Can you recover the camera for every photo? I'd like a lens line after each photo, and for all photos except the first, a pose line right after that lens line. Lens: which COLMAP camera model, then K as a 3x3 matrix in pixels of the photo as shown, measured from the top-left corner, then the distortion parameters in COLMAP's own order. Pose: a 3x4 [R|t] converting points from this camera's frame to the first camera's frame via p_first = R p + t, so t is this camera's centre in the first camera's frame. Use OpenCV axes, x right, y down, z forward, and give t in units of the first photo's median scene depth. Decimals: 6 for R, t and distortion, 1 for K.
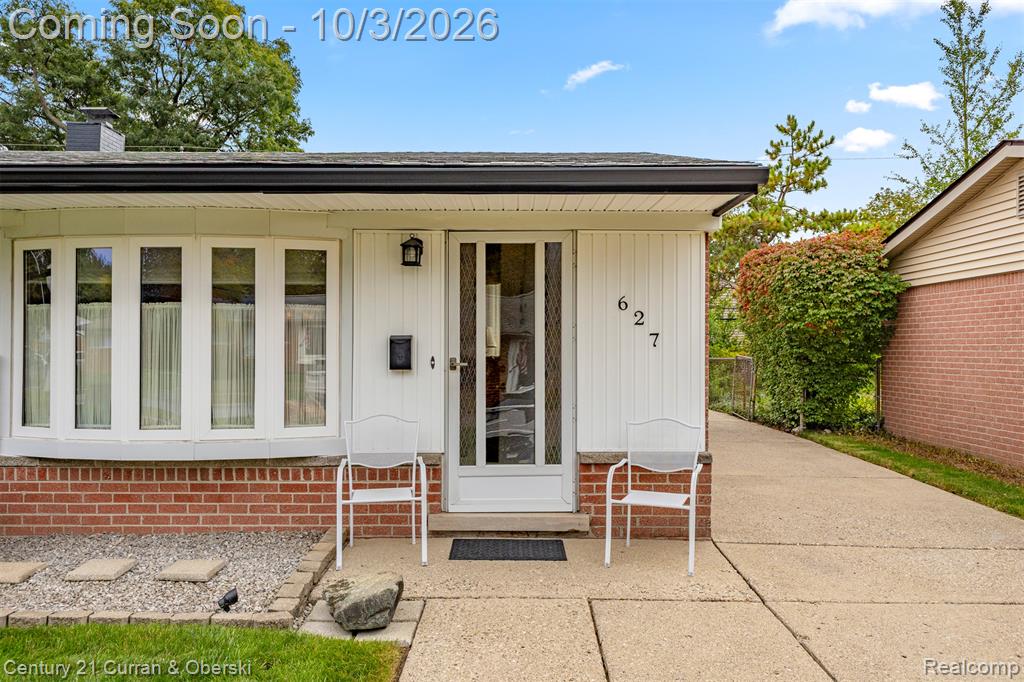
lens RADIAL K [[840.3, 0, 514.0], [0, 840.3, 343.5], [0, 0, 1]] dist [0.008276, 0.006477]
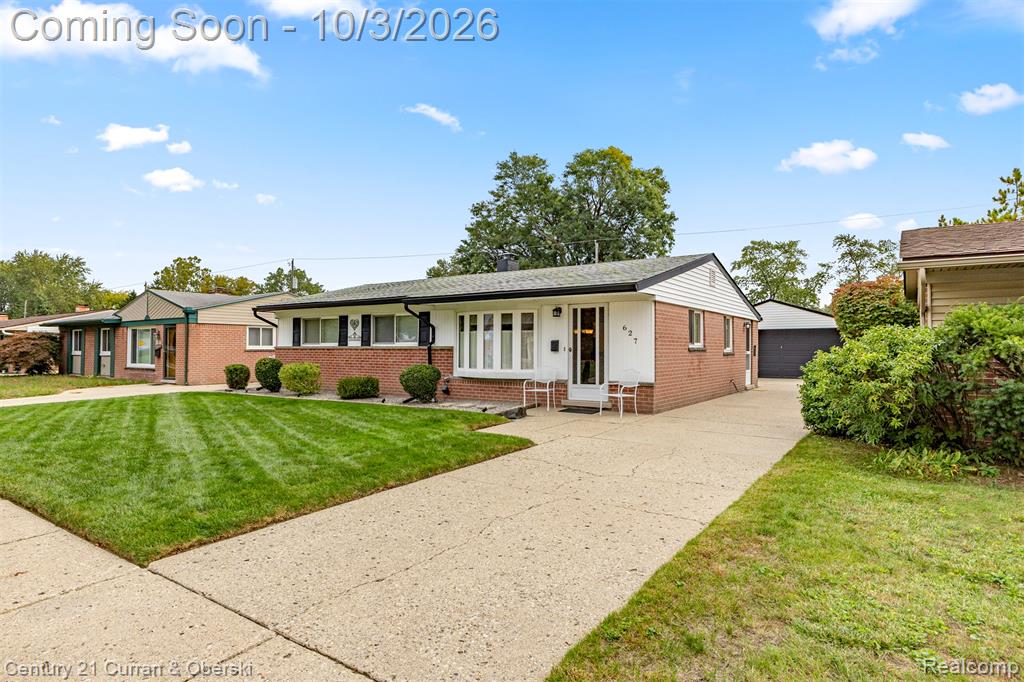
lens RADIAL K [[564.2, 0, 512.8], [0, 564.2, 348.4], [0, 0, 1]] dist [0.003859, -0.000033]
pose [[0.827882, 0.000133, -0.560903, 0.873927], [0.000573, 0.999999, 0.001081, 0.018204], [0.560902, -0.001216, 0.827881, -0.759900]]
